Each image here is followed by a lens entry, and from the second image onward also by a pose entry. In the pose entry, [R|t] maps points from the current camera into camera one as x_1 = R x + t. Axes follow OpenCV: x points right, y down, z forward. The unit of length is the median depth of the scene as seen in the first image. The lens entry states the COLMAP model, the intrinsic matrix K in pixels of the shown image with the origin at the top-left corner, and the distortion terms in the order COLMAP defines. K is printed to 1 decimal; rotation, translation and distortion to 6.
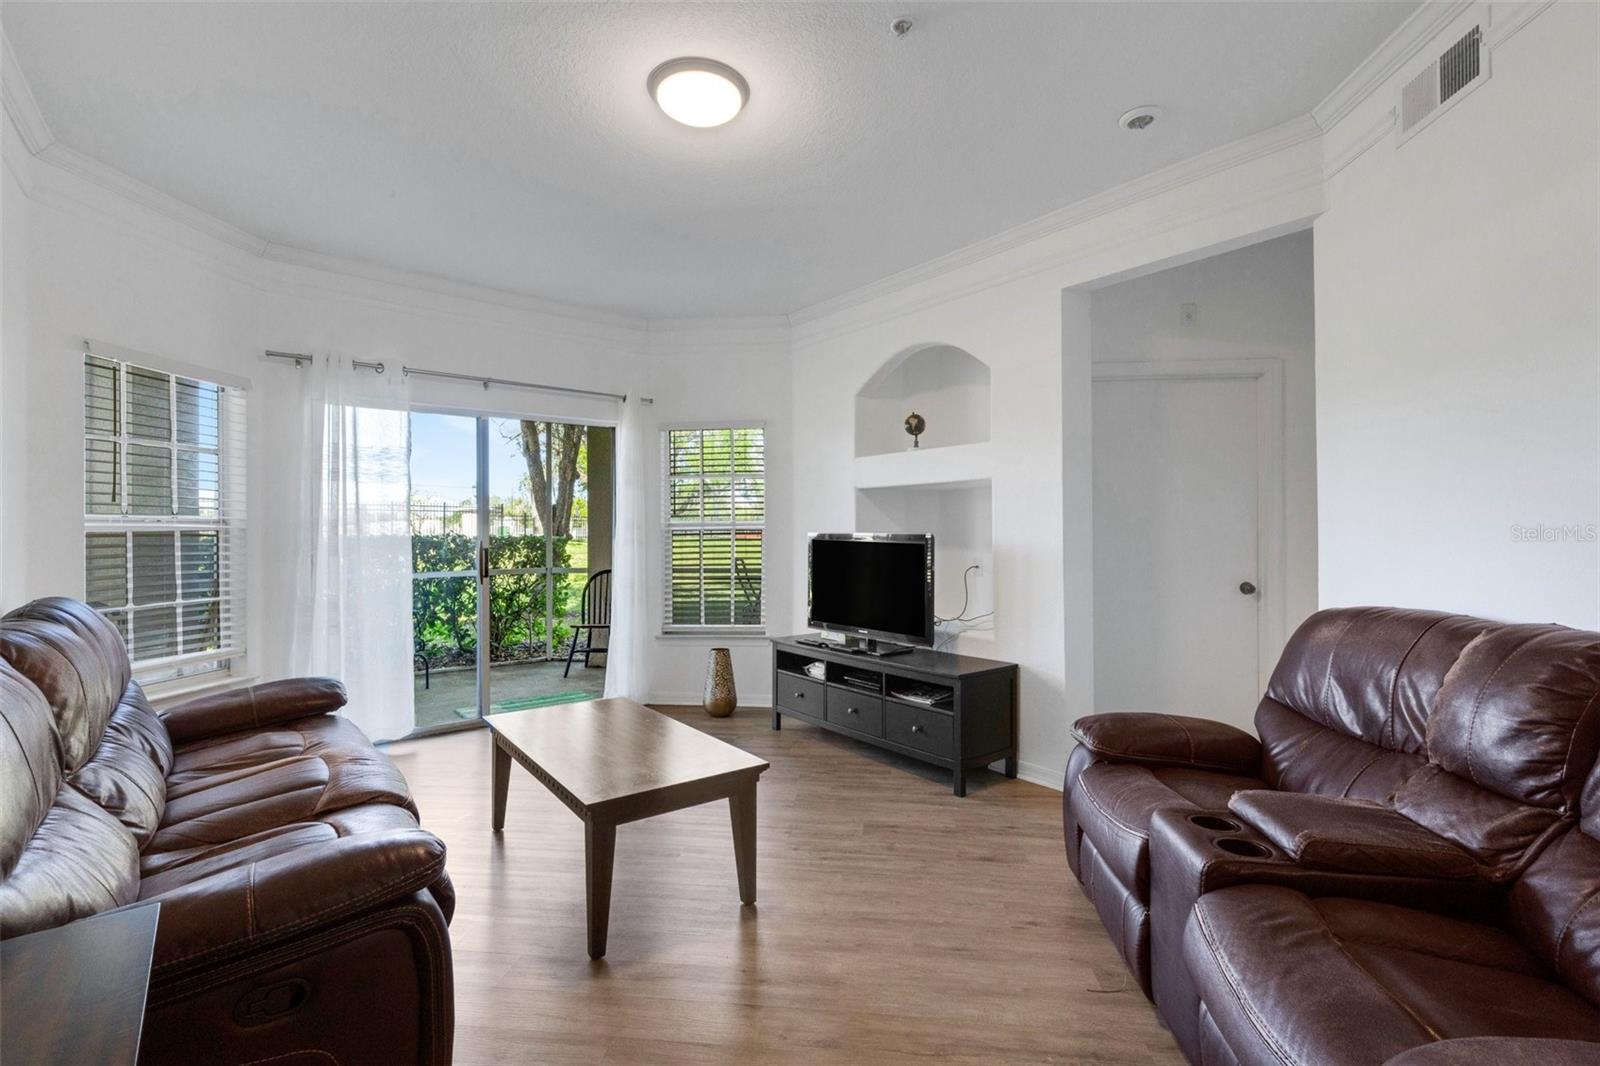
lens RADIAL K [[730.5, 0, 800.3], [0, 730.5, 529.5], [0, 0, 1]] dist [0.005685, 0.001214]
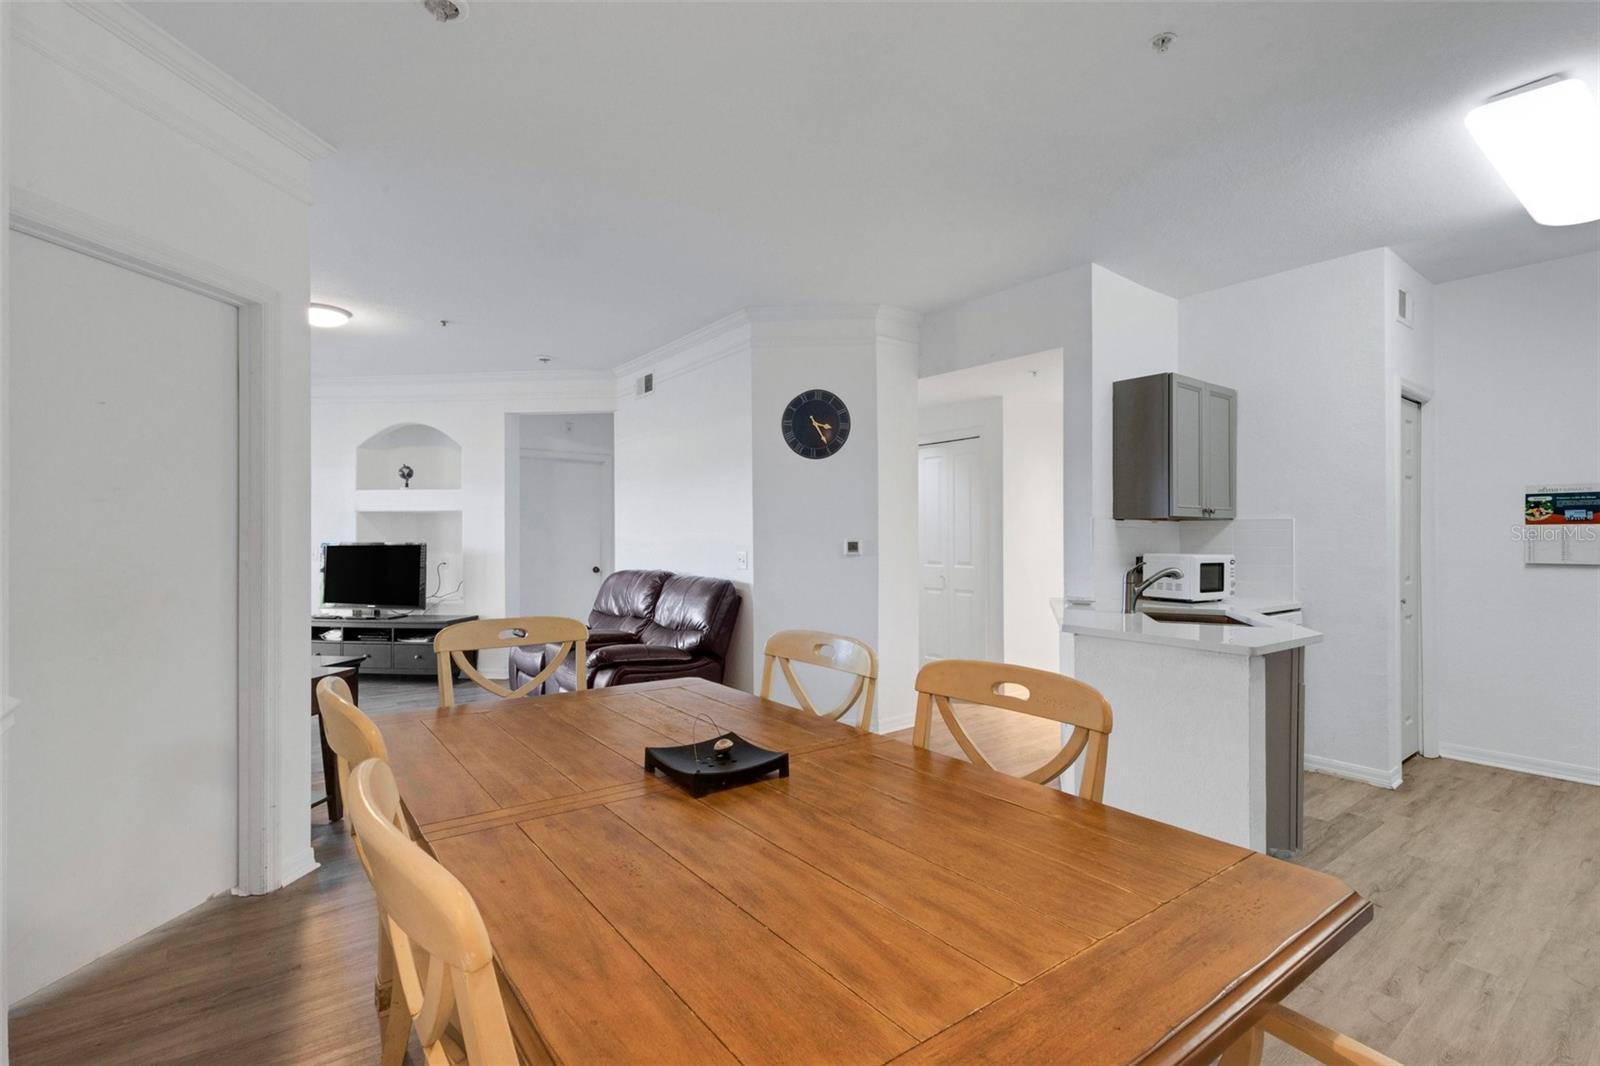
lens RADIAL K [[730.5, 0, 800.3], [0, 730.5, 529.5], [0, 0, 1]] dist [0.005685, 0.001214]
pose [[0.722826, 0.009214, 0.690968, -0.348607], [-0.002238, 0.999937, -0.010992, -0.007572], [-0.691026, 0.006399, 0.722801, -0.789022]]
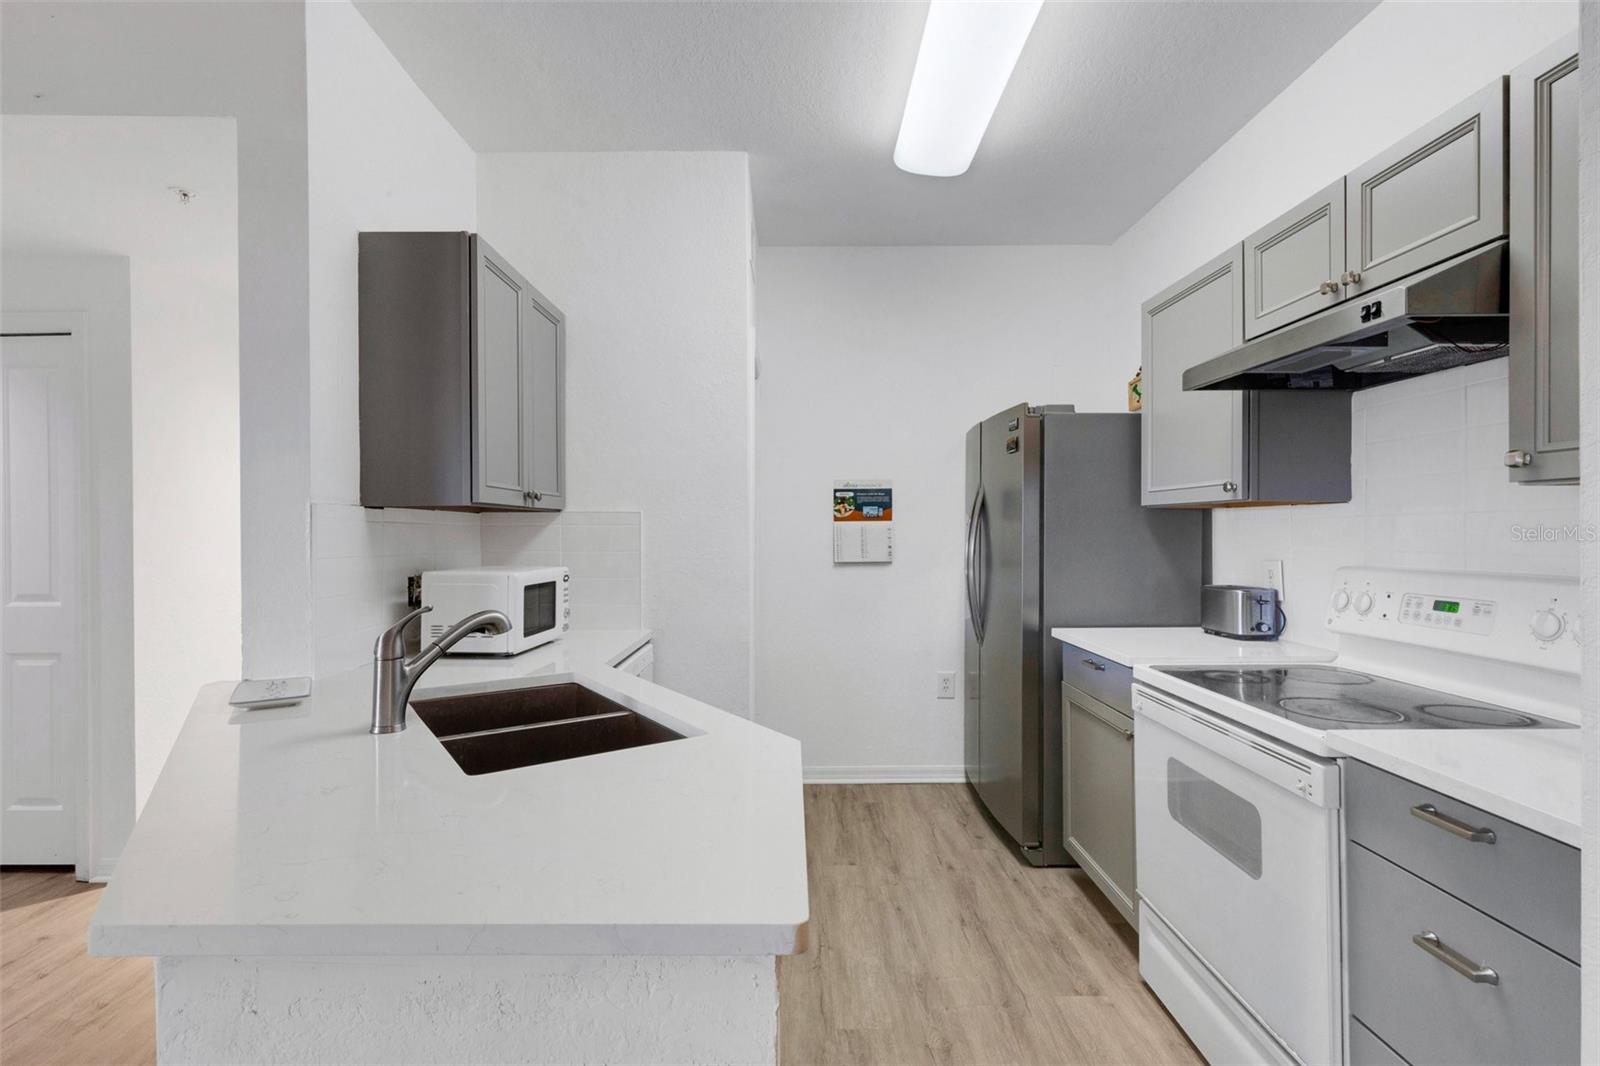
lens RADIAL K [[730.5, 0, 800.3], [0, 730.5, 529.5], [0, 0, 1]] dist [0.005685, 0.001214]
pose [[-0.113439, 0.004998, 0.993532, 0.113128], [0.007742, 0.999961, -0.004146, -0.013285], [-0.993515, 0.007221, -0.113473, -0.606458]]
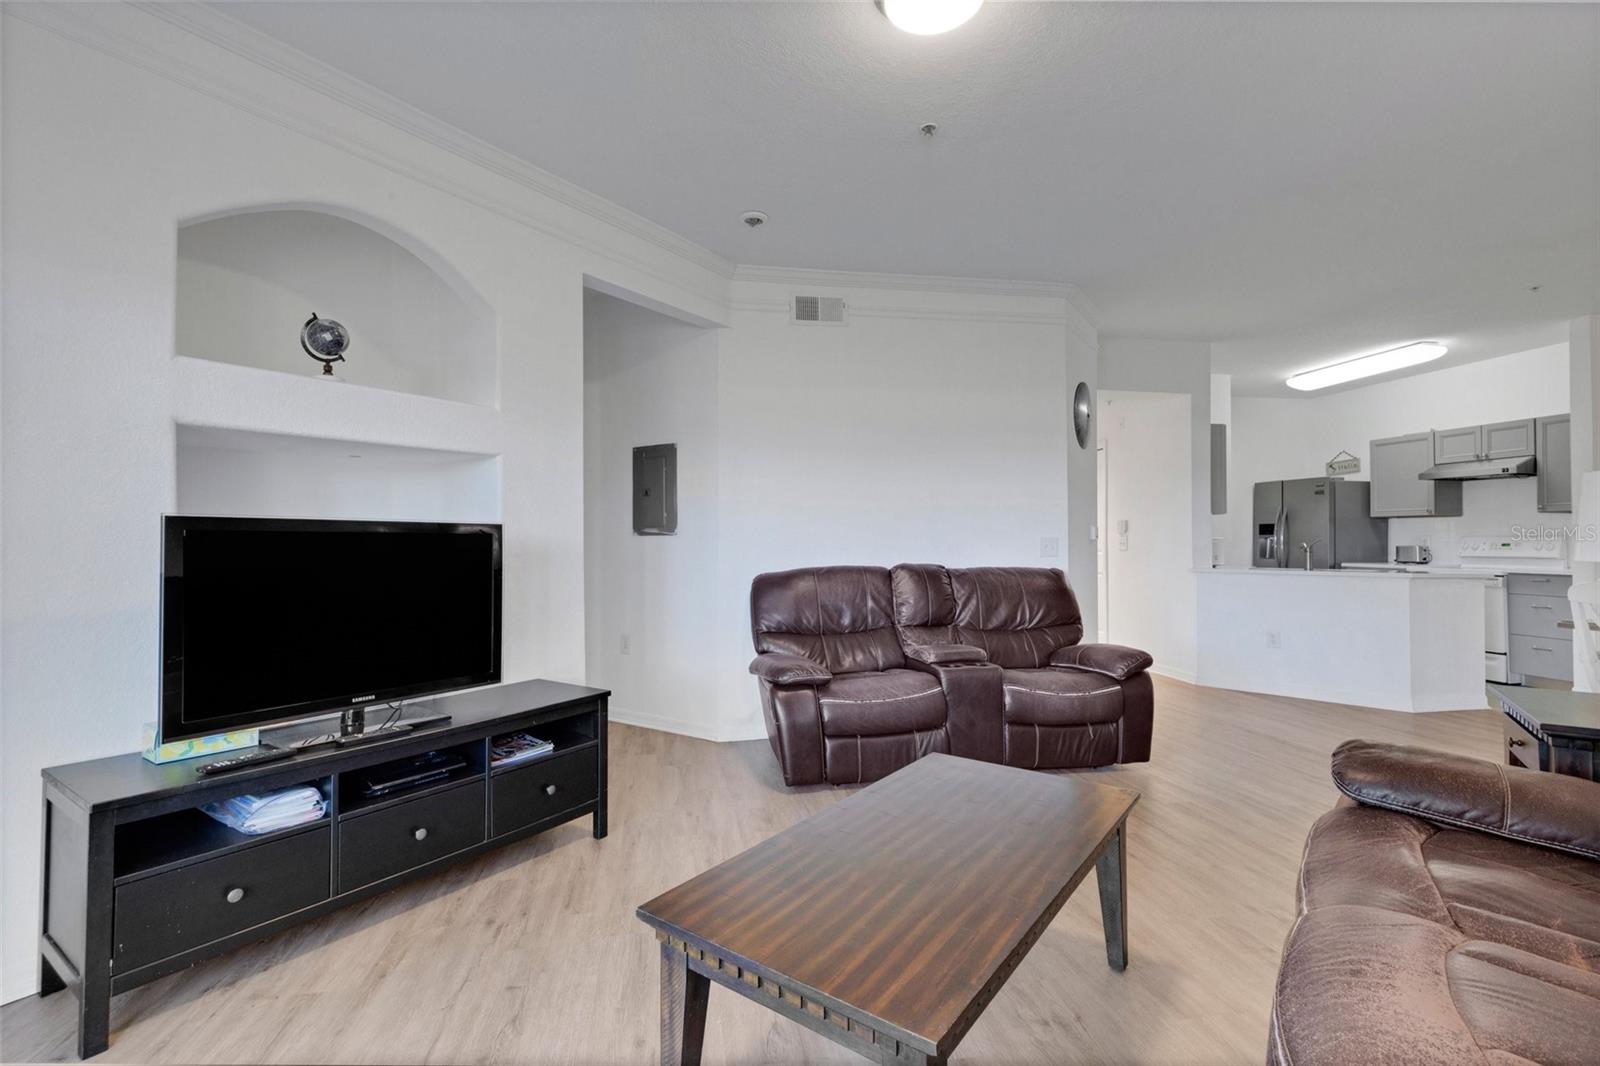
lens RADIAL K [[730.5, 0, 800.3], [0, 730.5, 529.5], [0, 0, 1]] dist [0.005685, 0.001214]
pose [[-0.292591, 0.018133, 0.956066, -0.573144], [0.003358, 0.999834, -0.017935, 0.023670], [-0.956232, -0.002037, -0.292604, 0.892274]]
